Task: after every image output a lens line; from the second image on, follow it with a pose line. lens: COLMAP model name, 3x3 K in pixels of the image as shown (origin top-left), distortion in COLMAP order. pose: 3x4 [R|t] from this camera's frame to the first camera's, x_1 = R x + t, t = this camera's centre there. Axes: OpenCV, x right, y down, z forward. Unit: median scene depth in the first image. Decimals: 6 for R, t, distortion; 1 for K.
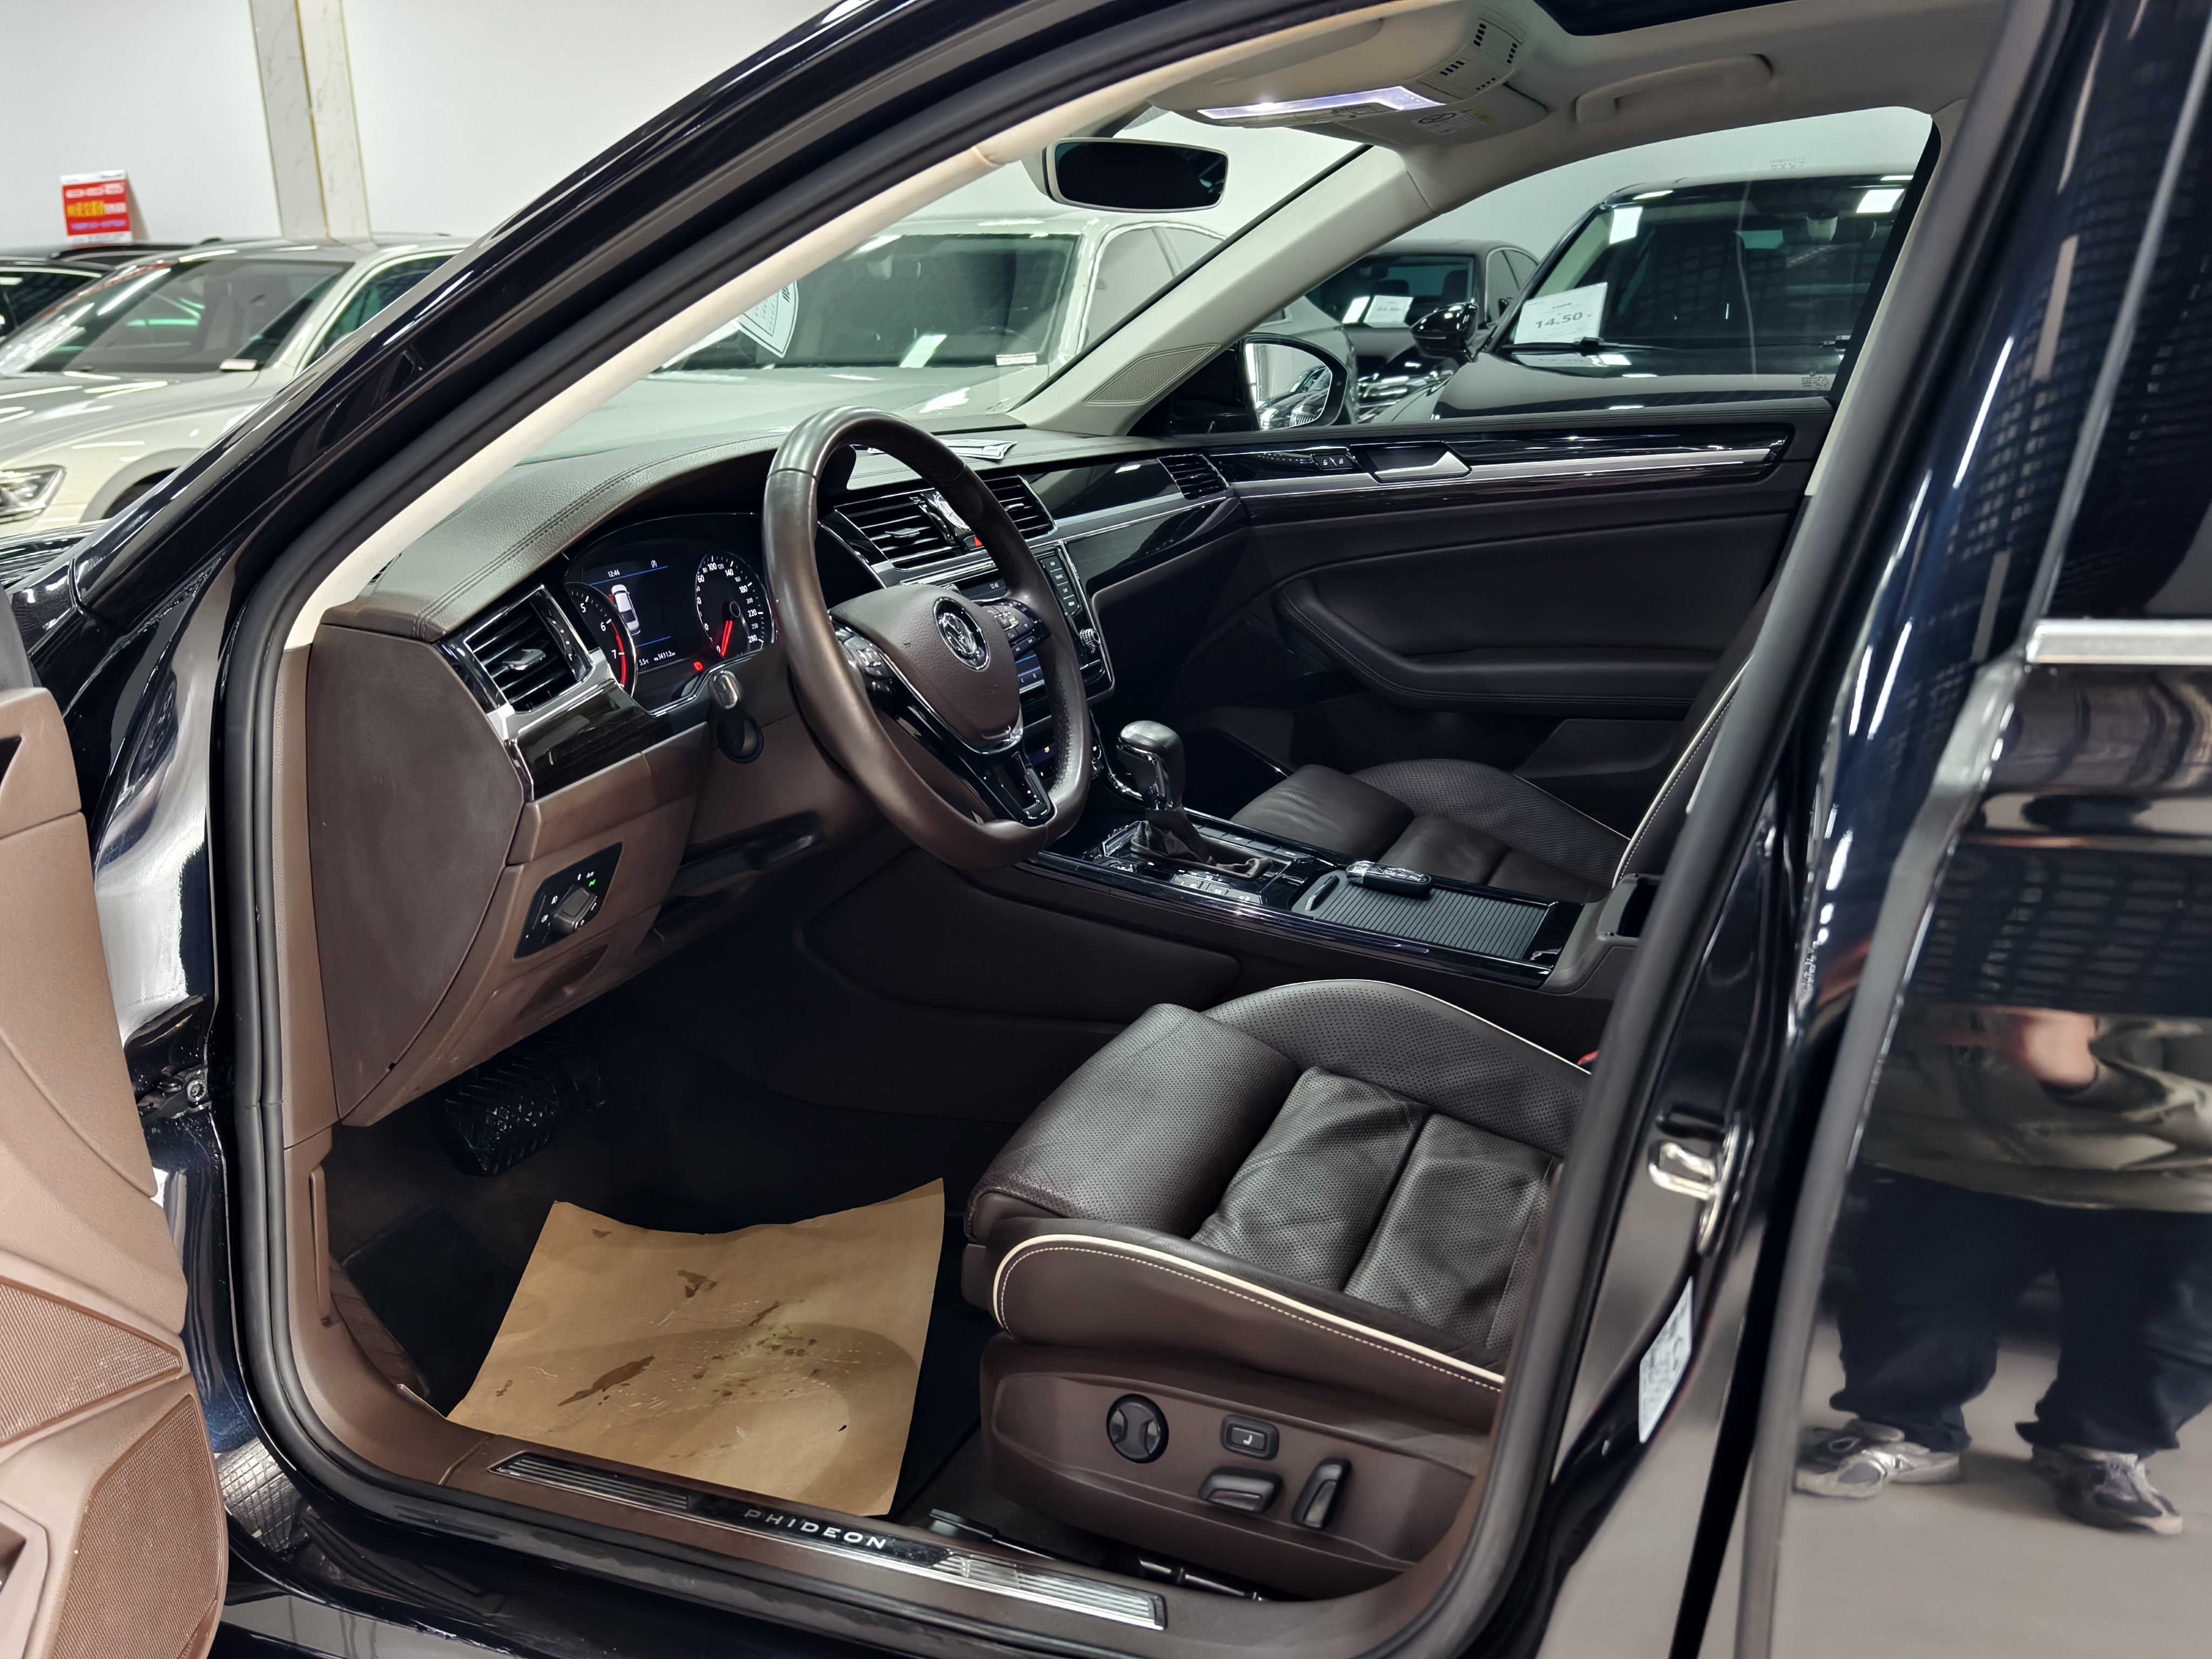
lens RADIAL K [[1951.8, 0, 1106.0], [0, 1951.8, 829.5], [0, 0, 1]] dist [0.021561, 0.005200]
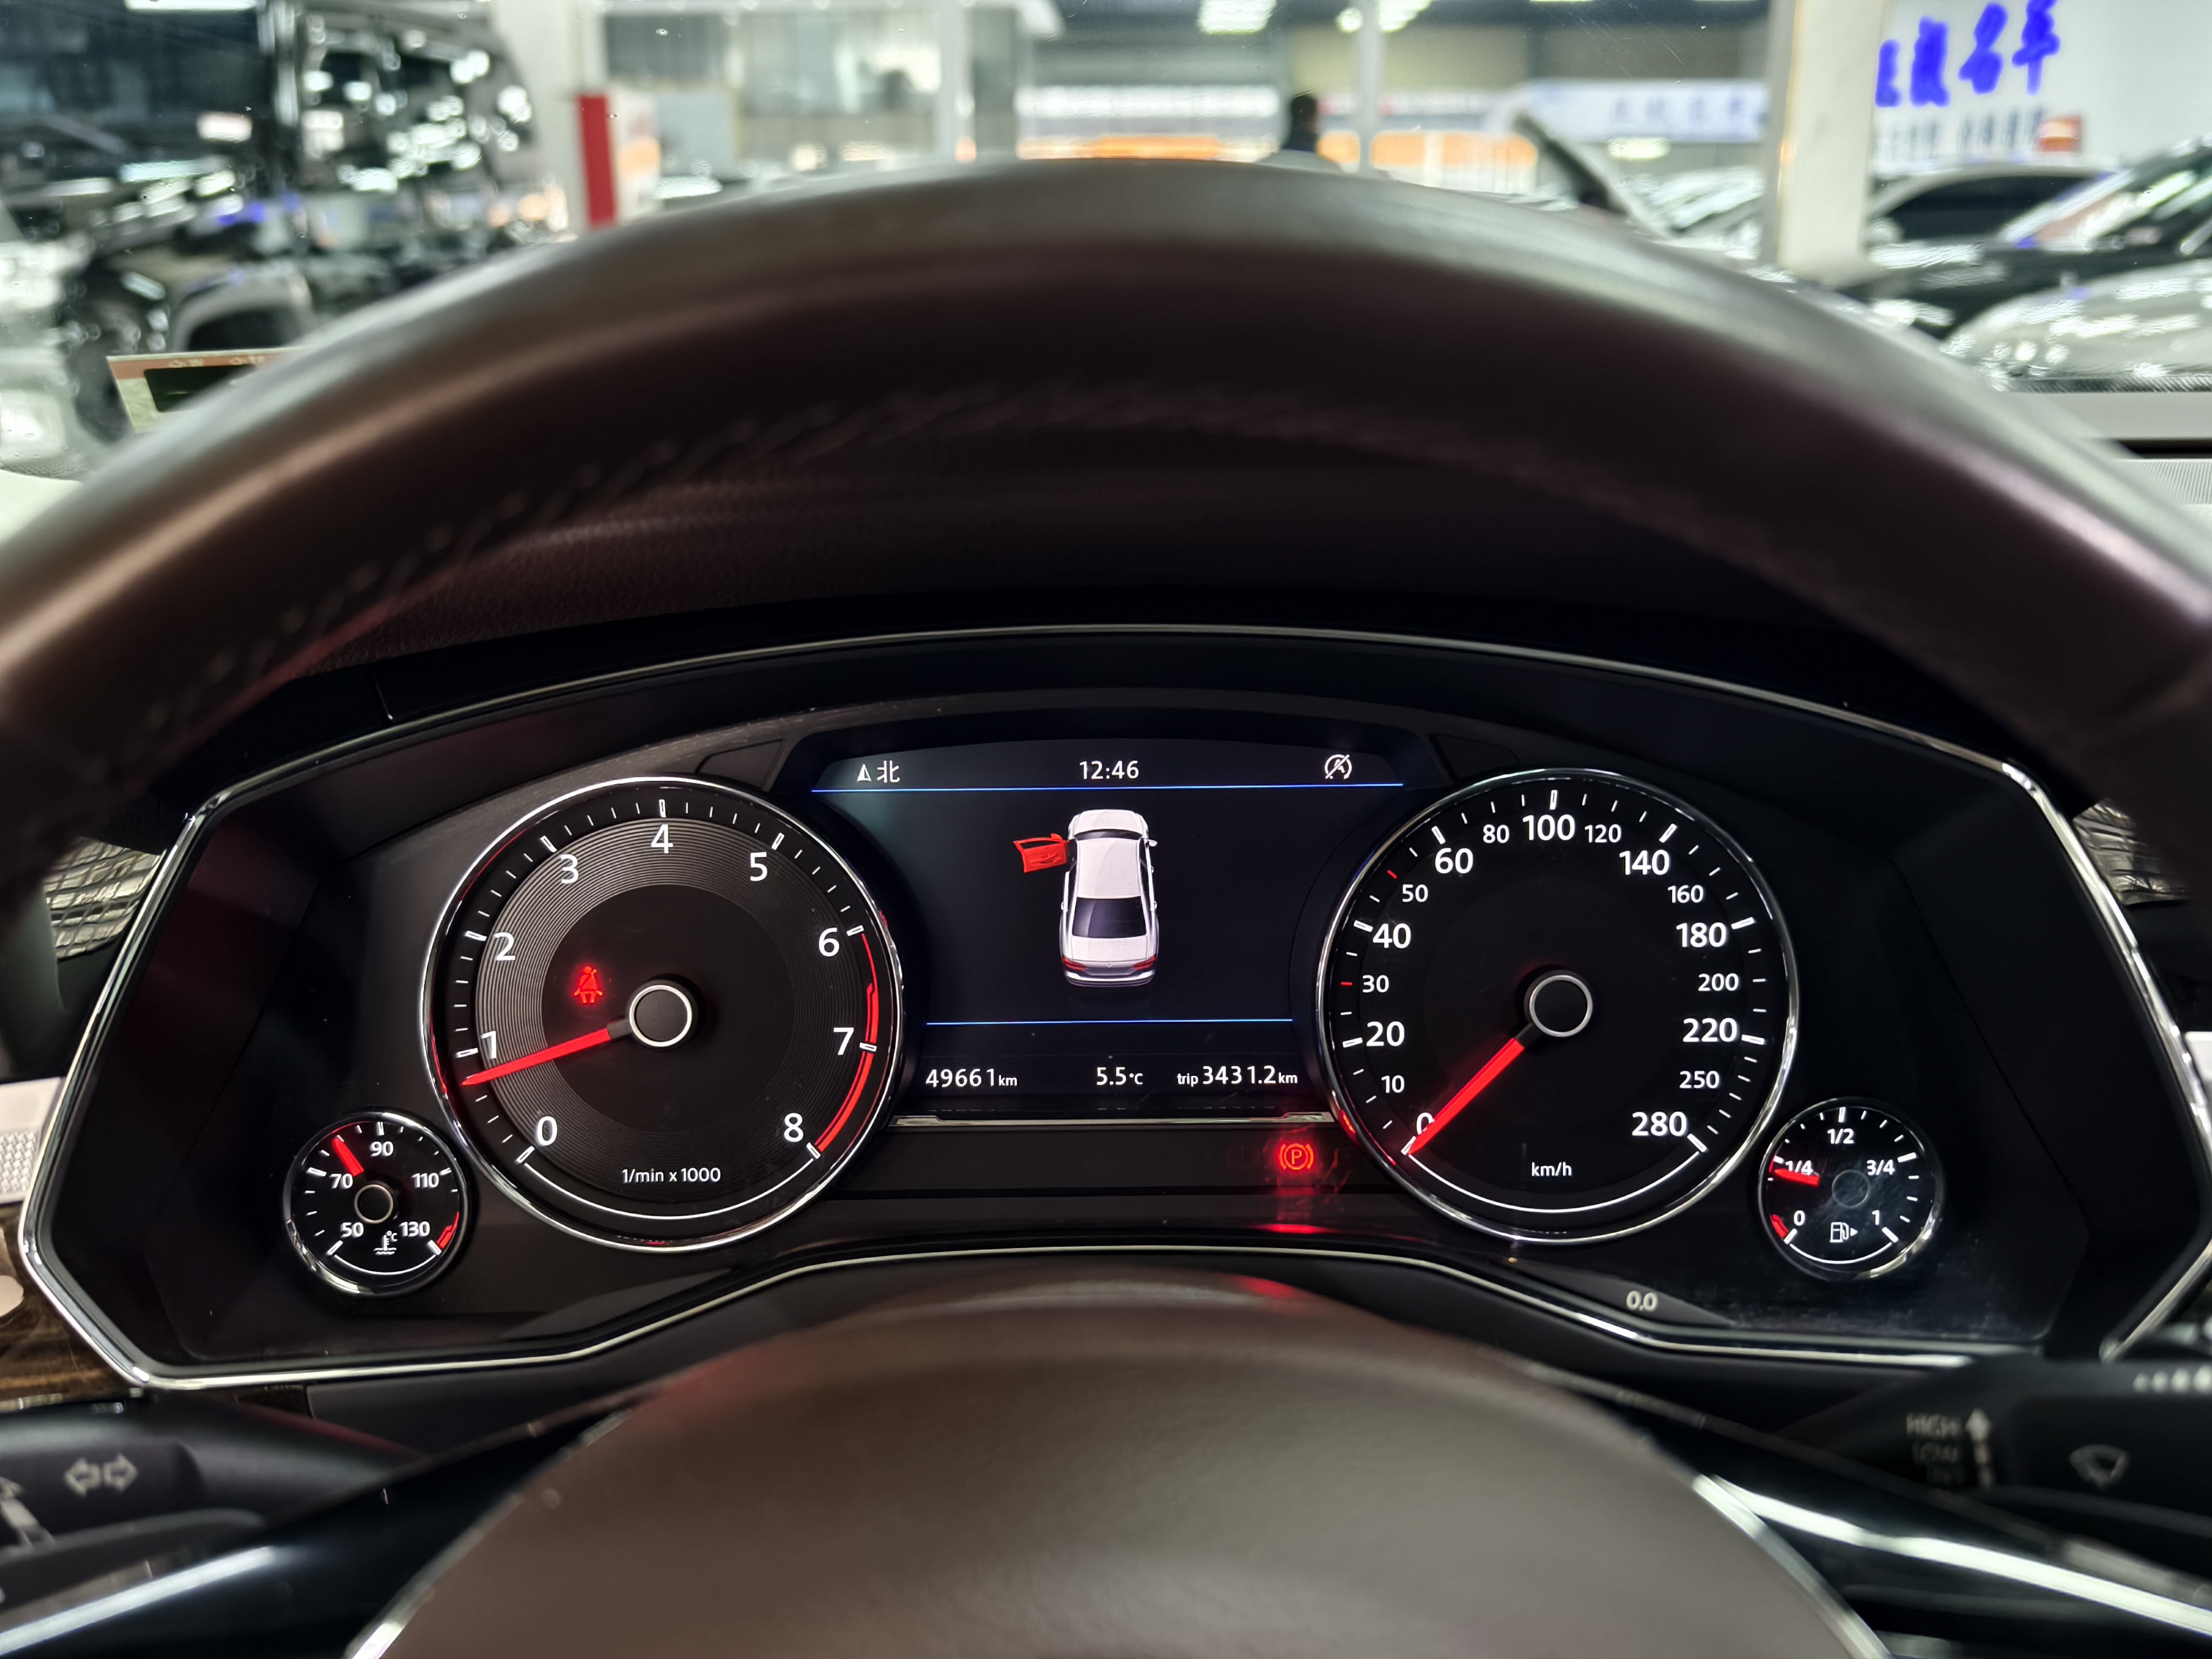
lens RADIAL K [[1951.8, 0, 1106.0], [0, 1951.8, 829.5], [0, 0, 1]] dist [0.021561, 0.005200]
pose [[0.400881, 0.277465, -0.873103, 0.007562], [-0.252628, 0.949562, 0.185770, -0.167403], [0.880610, 0.146098, 0.450756, 0.821230]]
